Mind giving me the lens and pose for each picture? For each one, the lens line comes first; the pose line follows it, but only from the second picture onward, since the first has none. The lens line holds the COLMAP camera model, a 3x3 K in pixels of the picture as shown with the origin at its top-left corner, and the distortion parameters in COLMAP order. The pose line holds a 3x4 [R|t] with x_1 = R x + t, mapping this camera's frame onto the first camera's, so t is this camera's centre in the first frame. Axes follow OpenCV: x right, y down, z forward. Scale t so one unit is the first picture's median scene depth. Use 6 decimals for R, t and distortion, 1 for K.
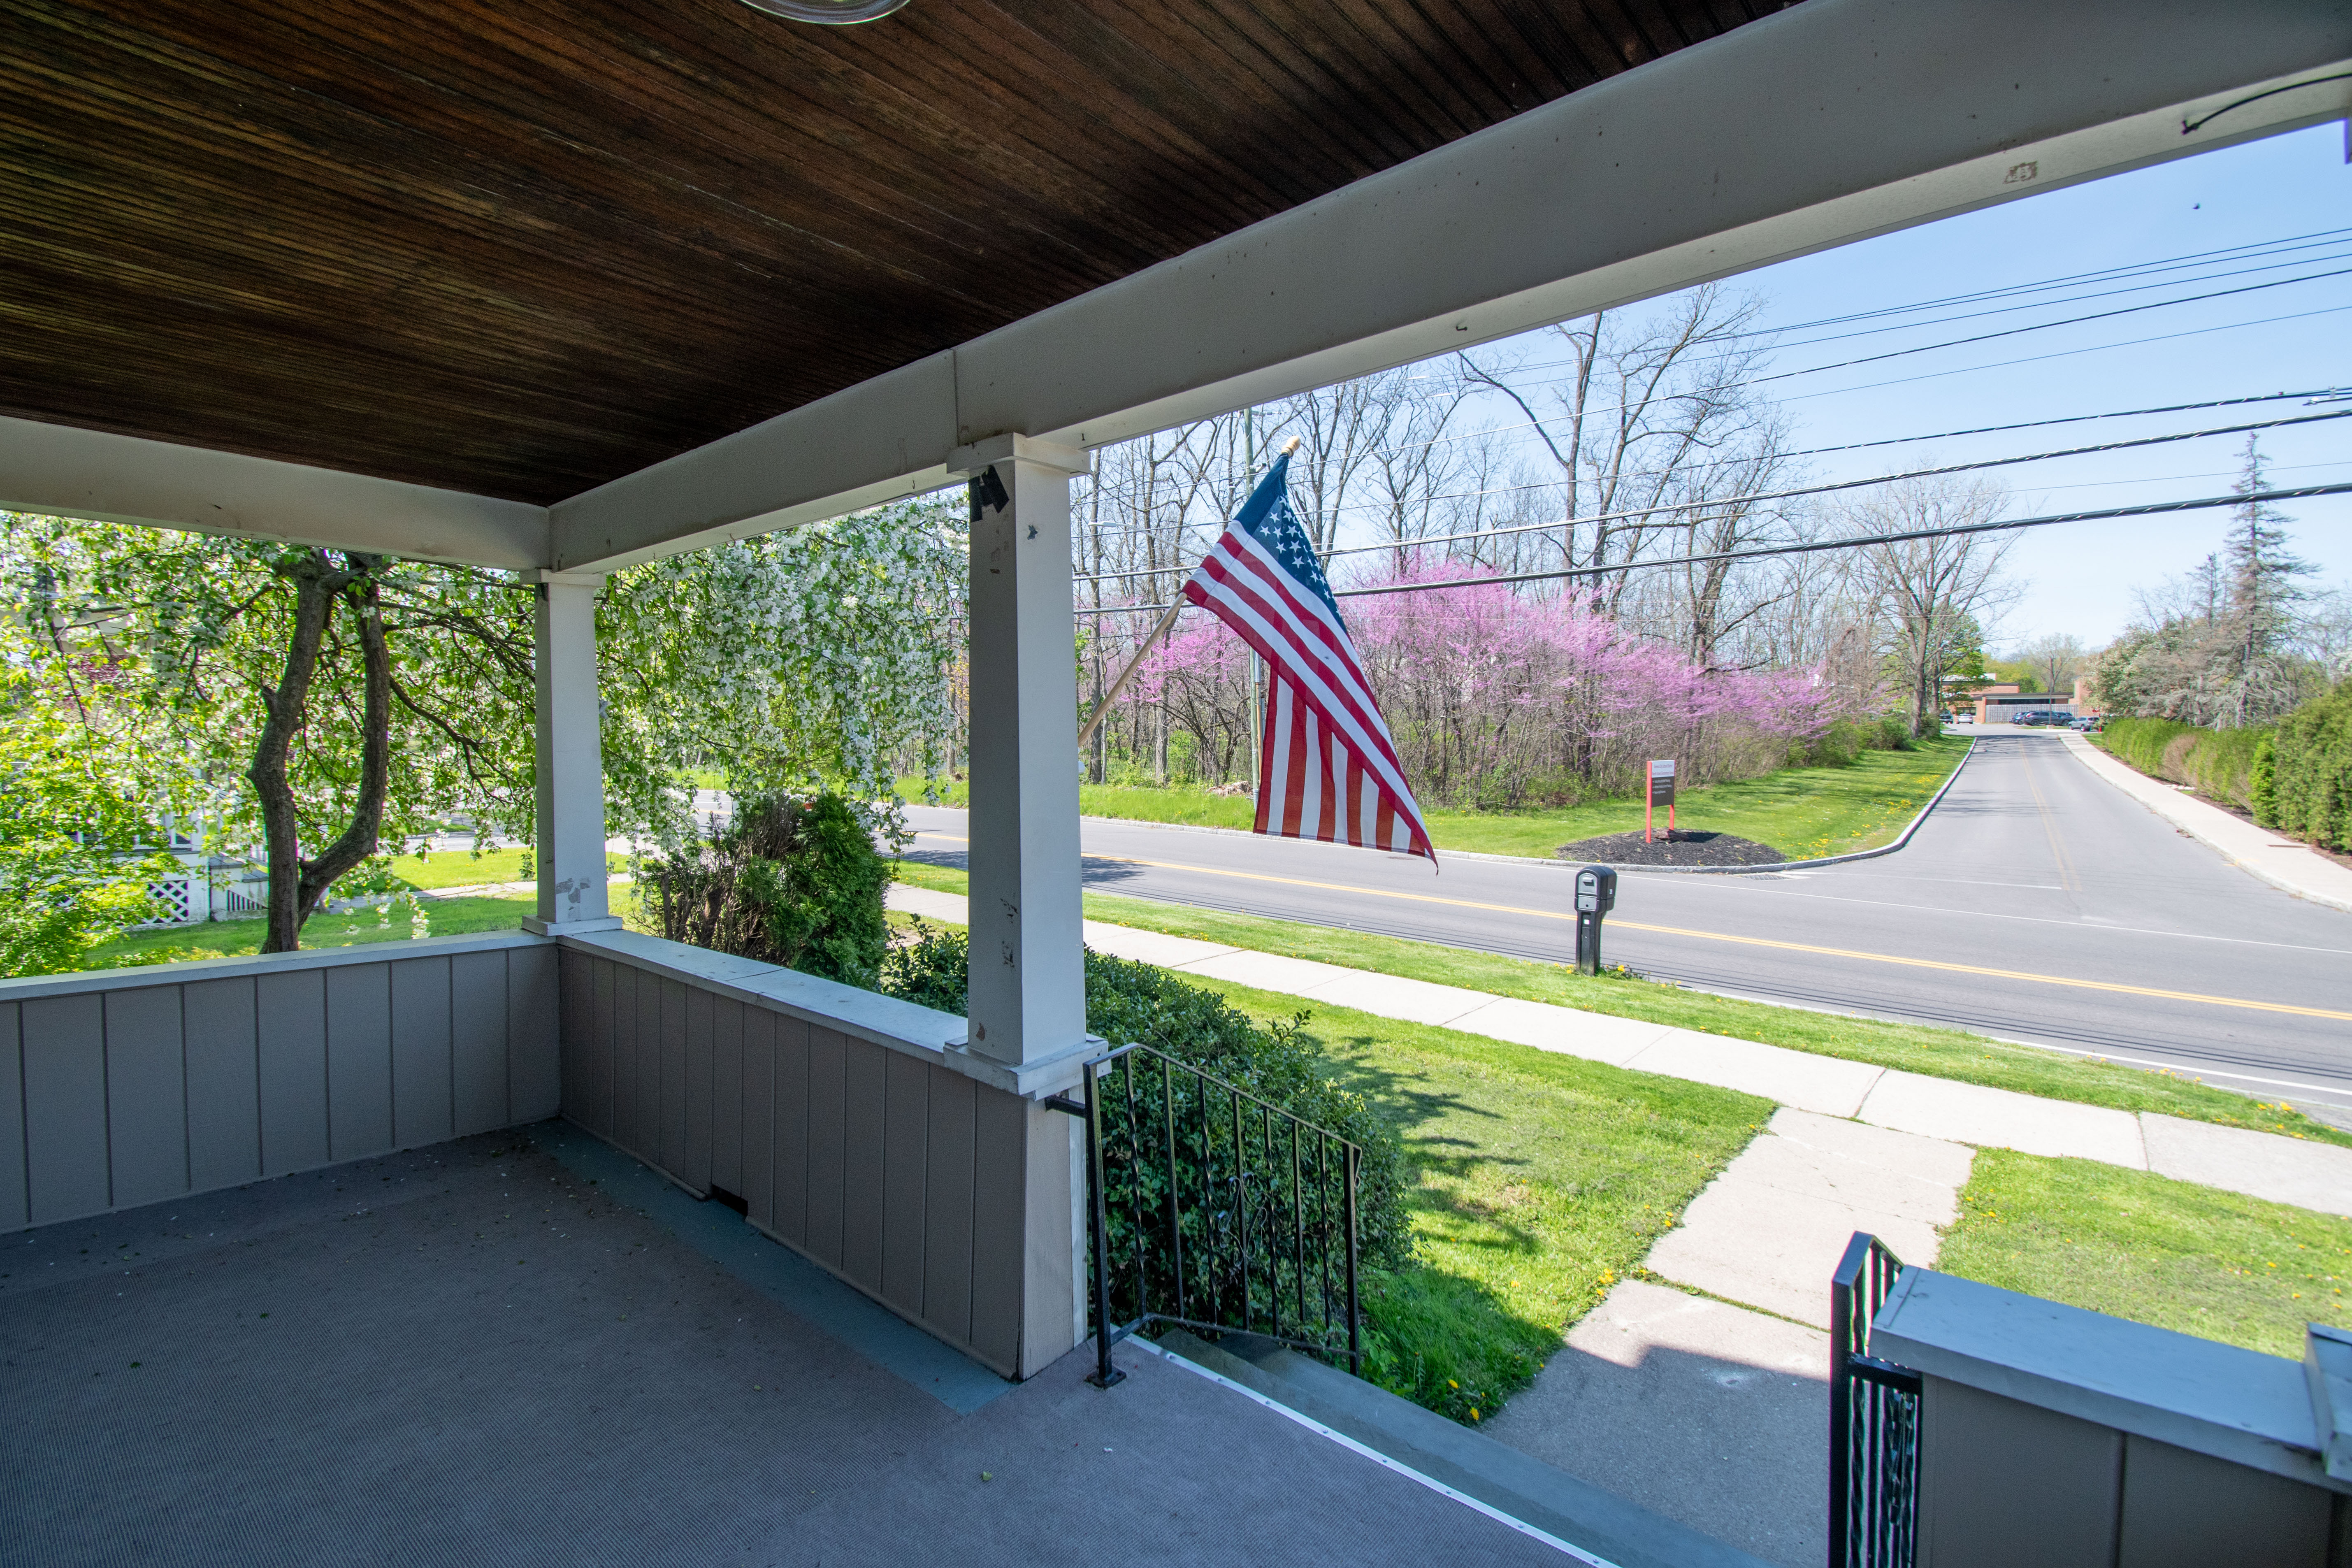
lens RADIAL K [[1069.0, 0, 1176.0], [0, 1069.0, 784.0], [0, 0, 1]] dist [-0.000203, -0.008119]
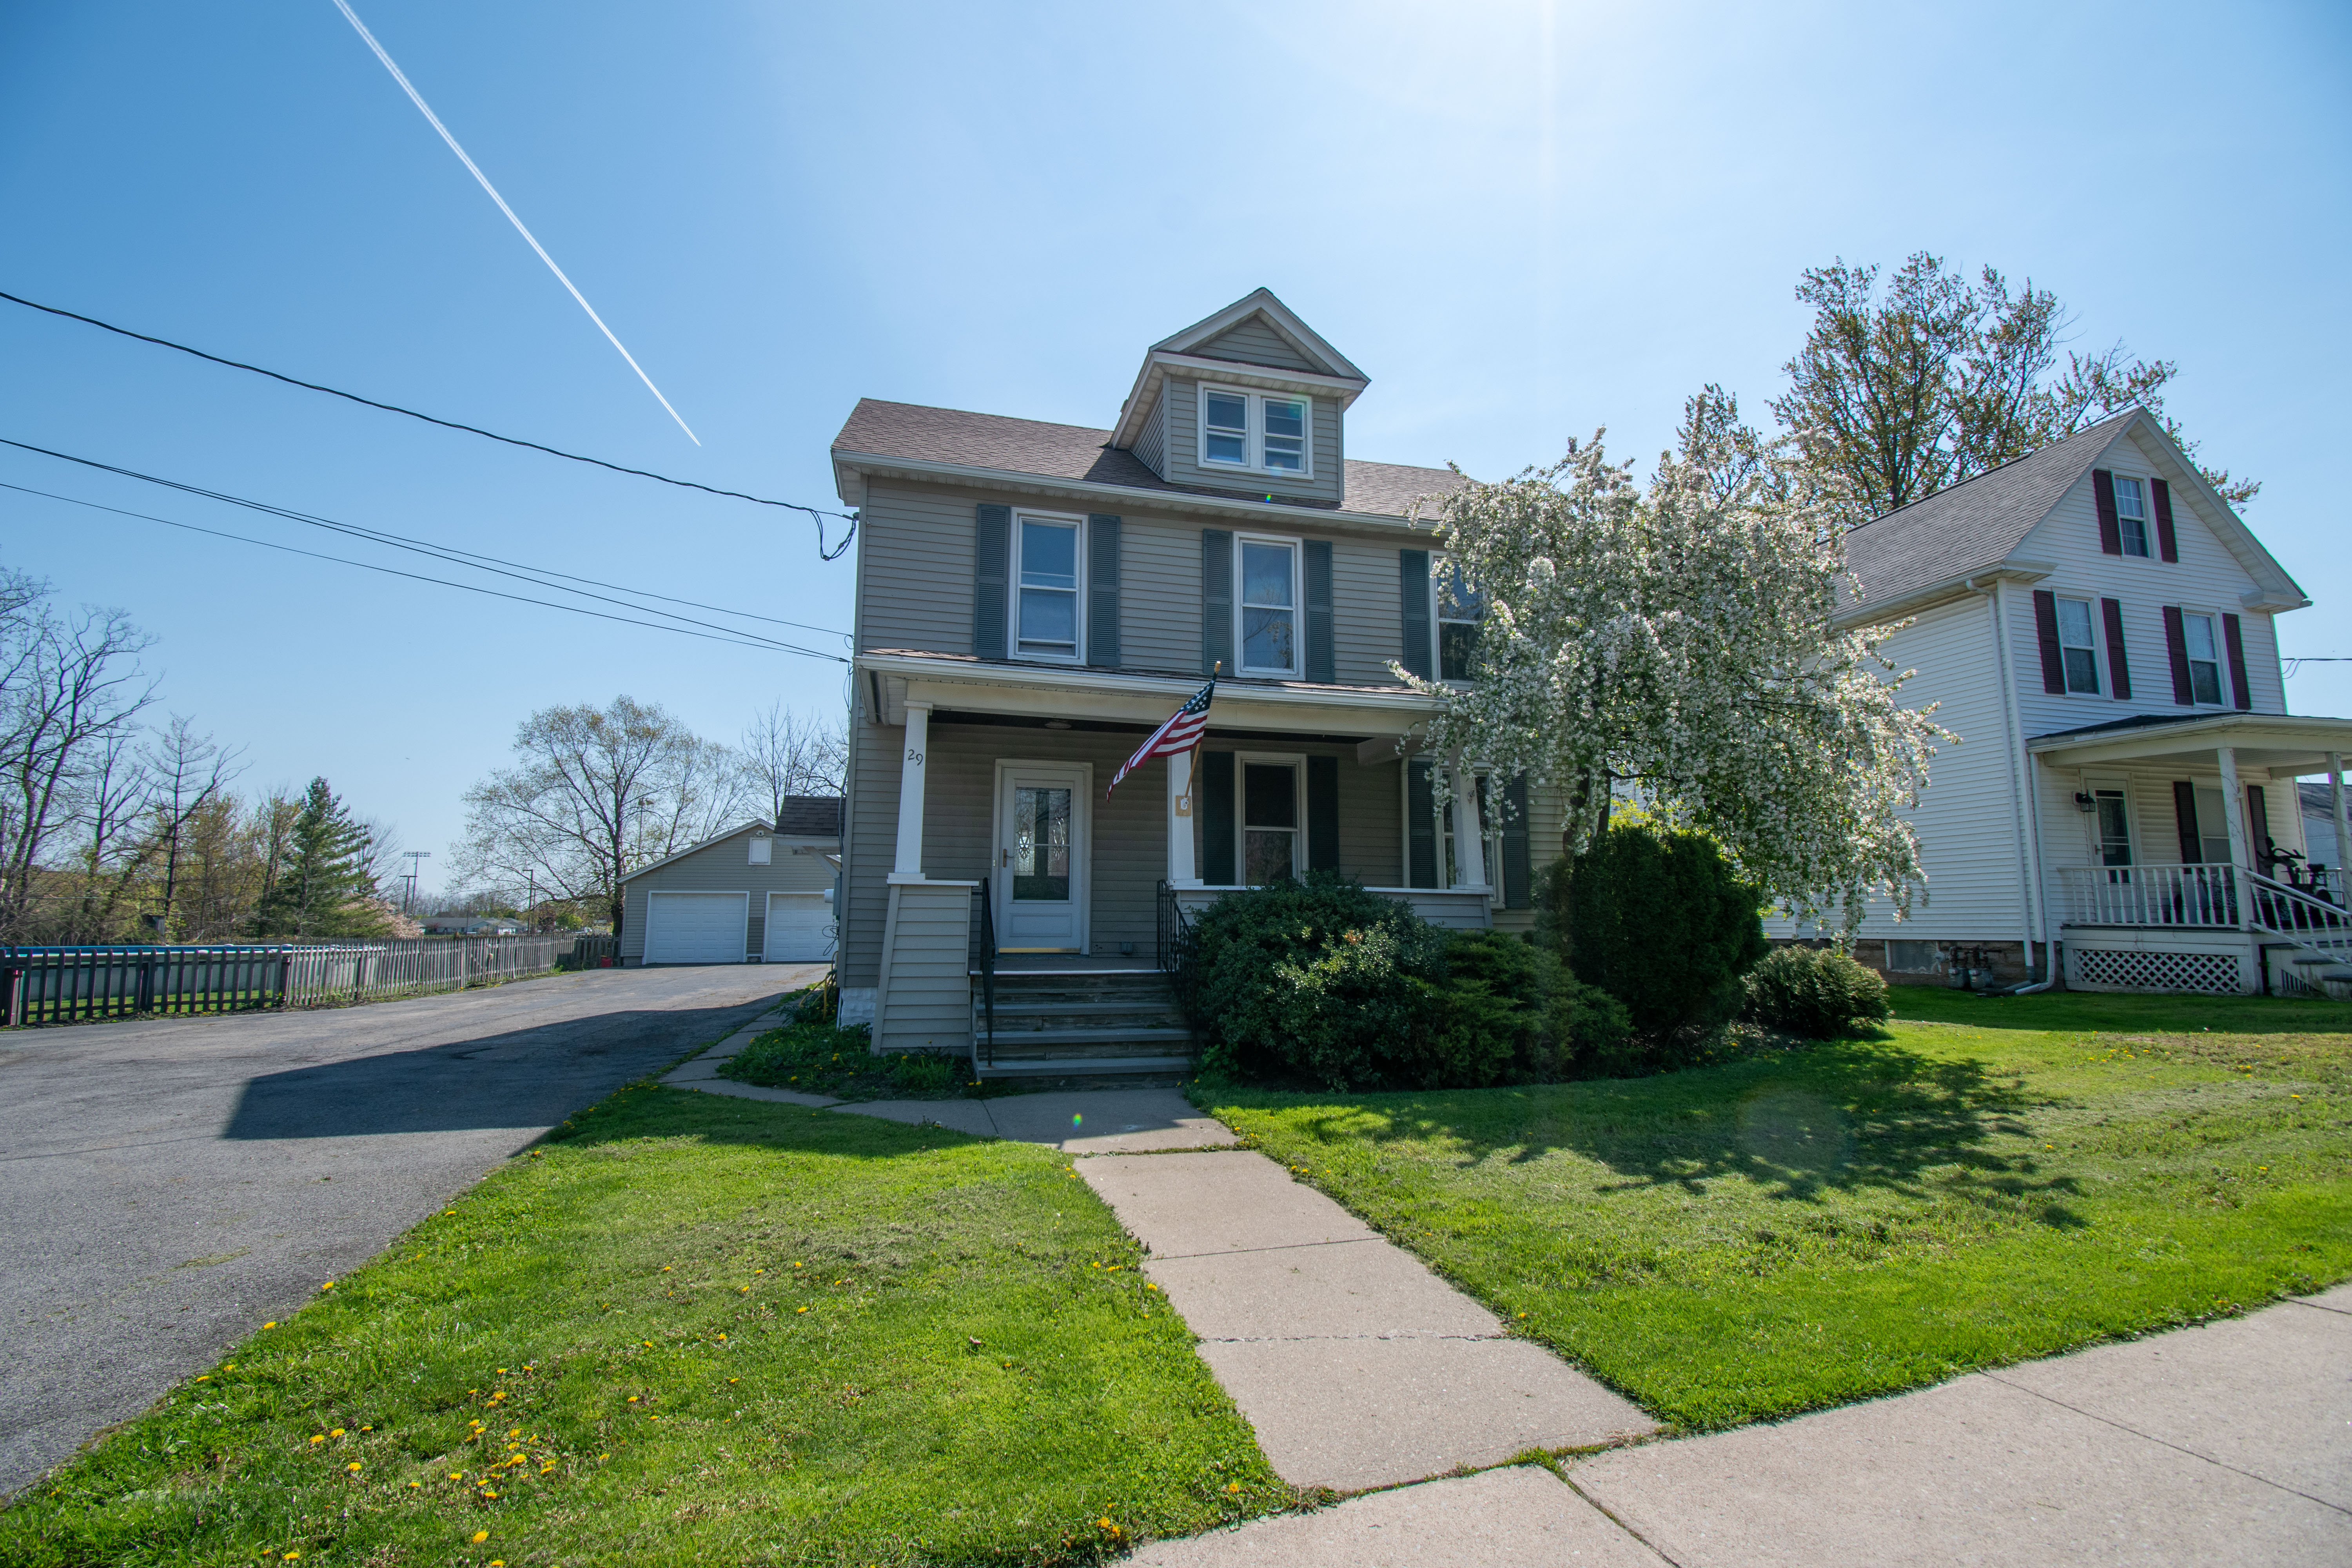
lens RADIAL K [[1025.5, 0, 1167.5], [0, 1025.5, 781.2], [0, 0, 1]] dist [-0.000694, -0.000993]
pose [[-0.550970, -0.119242, -0.825962, 2.571233], [-0.035899, 0.992210, -0.119296, 0.307575], [0.833752, -0.036078, -0.550959, 2.633806]]
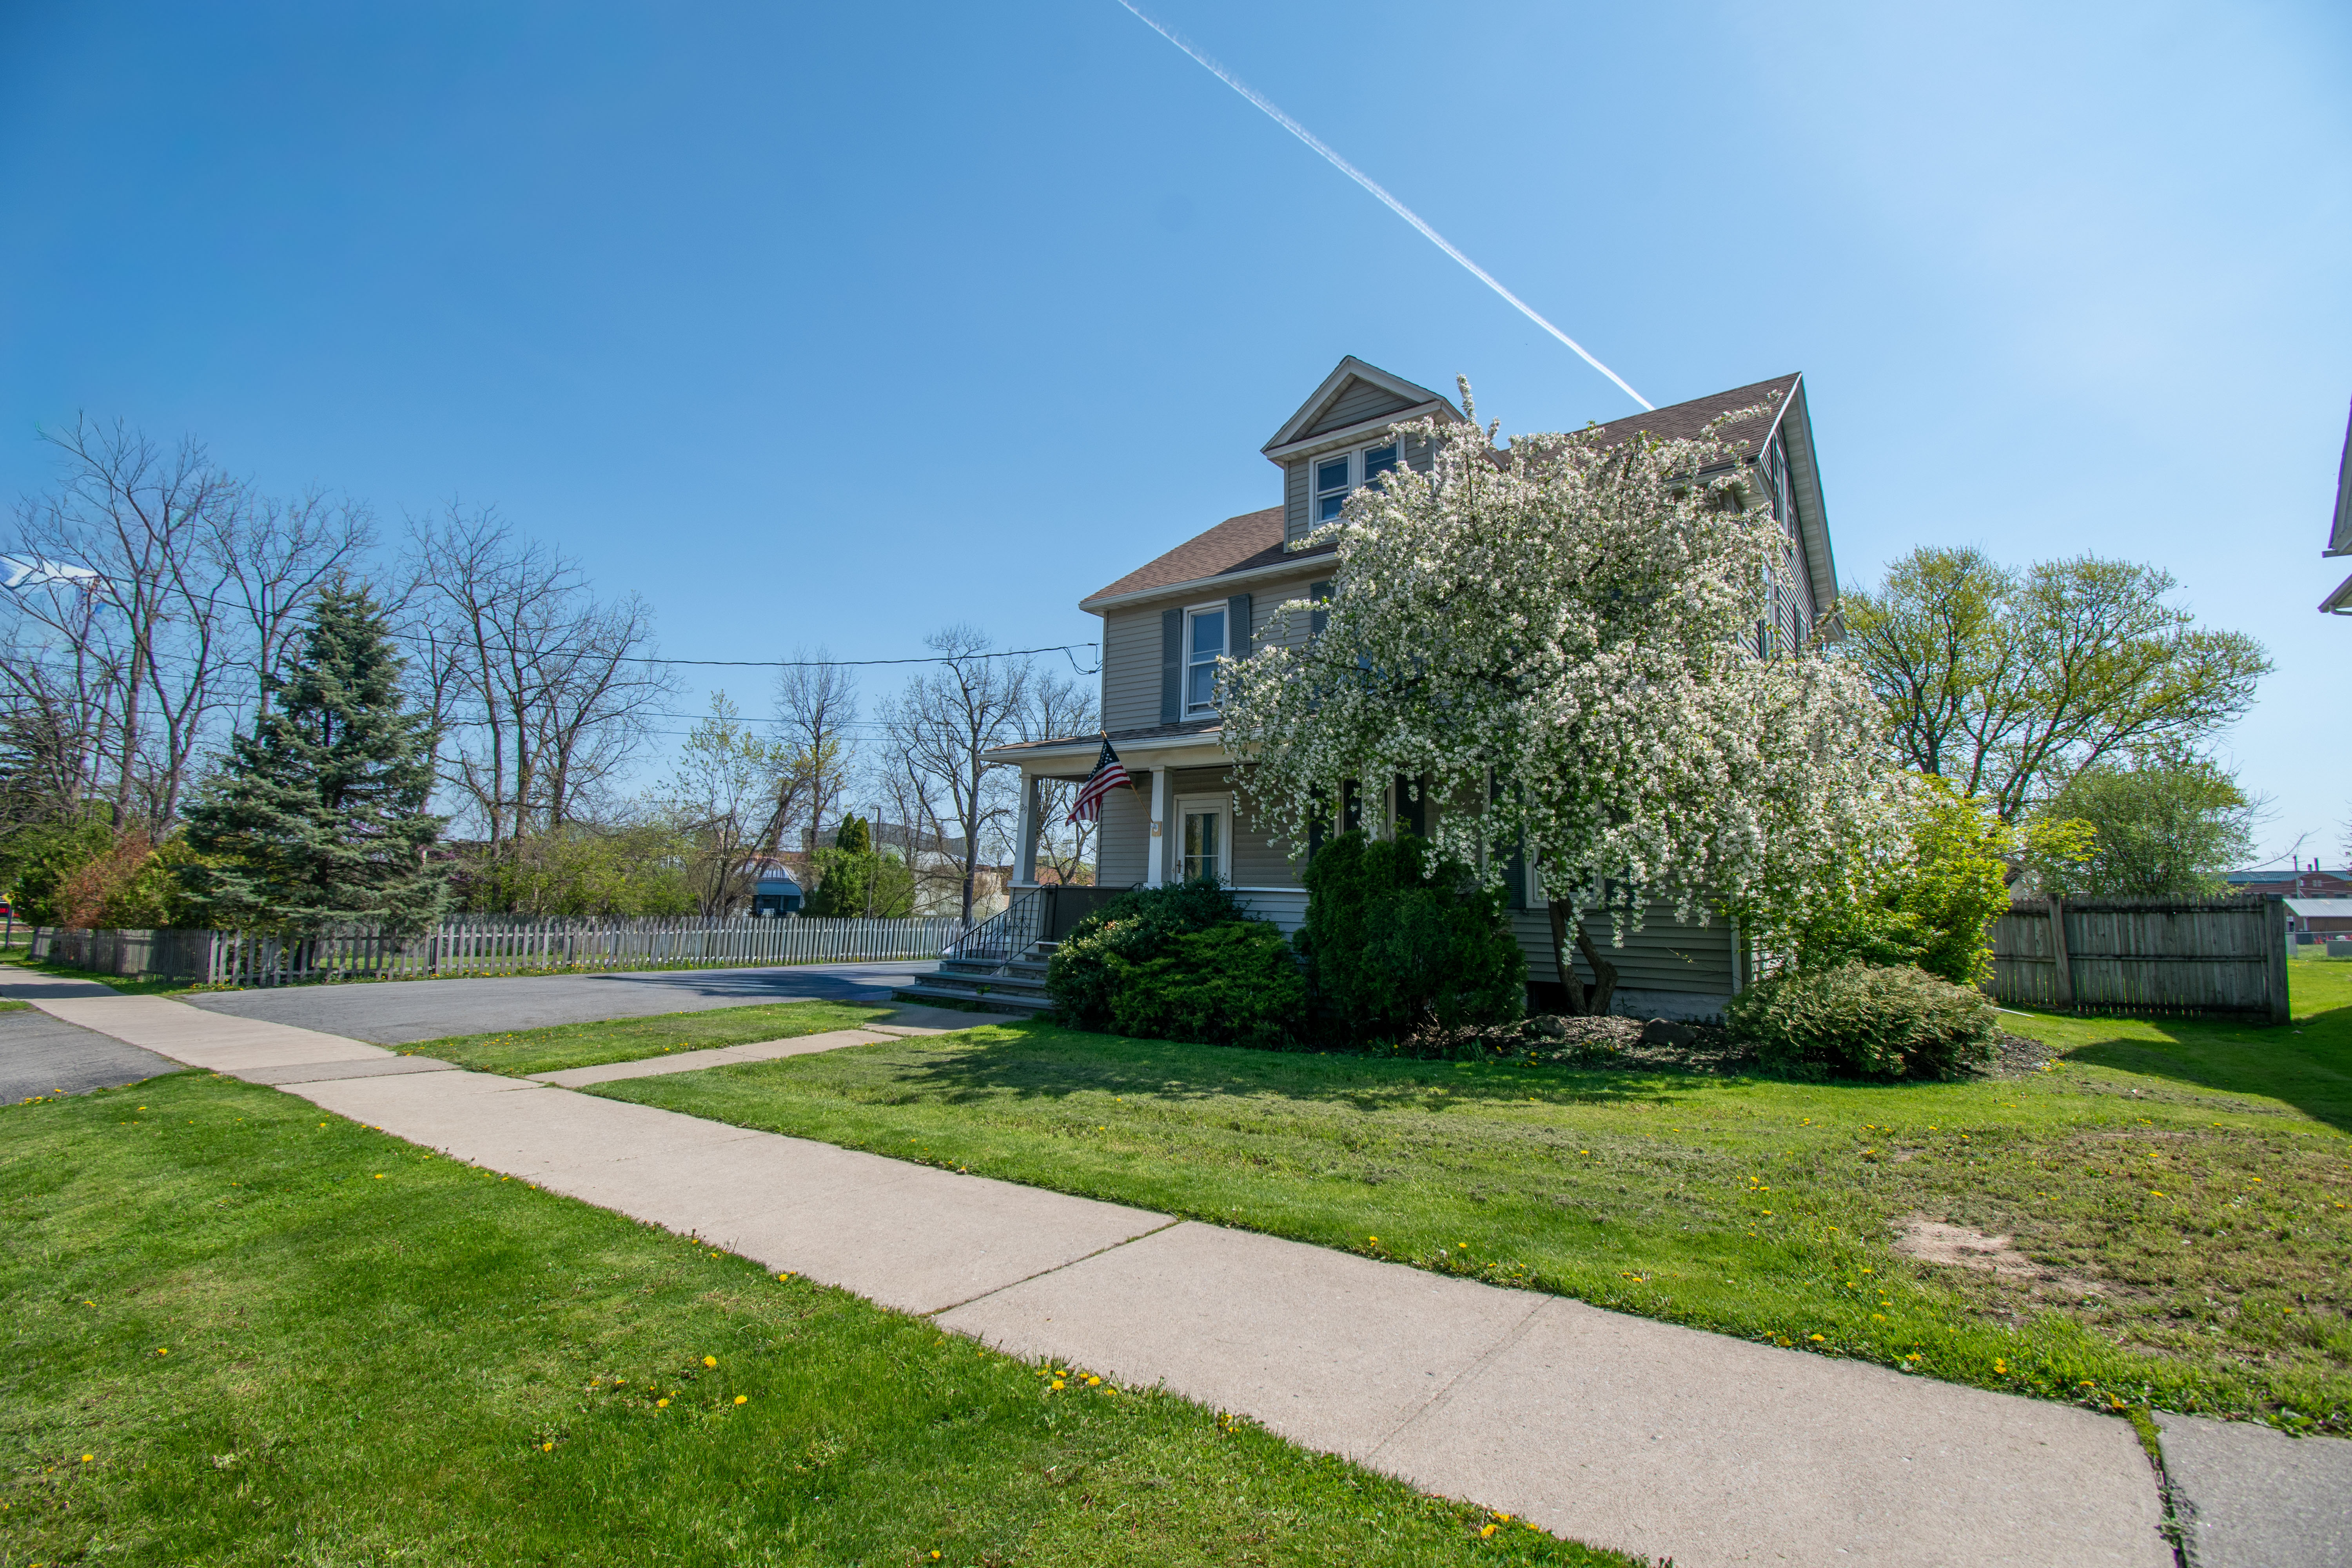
lens RADIAL K [[1033.3, 0, 1167.3], [0, 1033.3, 786.9], [0, 0, 1]] dist [0.000537, -0.006435]
pose [[-0.994043, -0.023491, -0.106424, 0.321329], [-0.014762, 0.996516, -0.082081, 0.183332], [0.107981, -0.080021, -0.990927, 5.355220]]
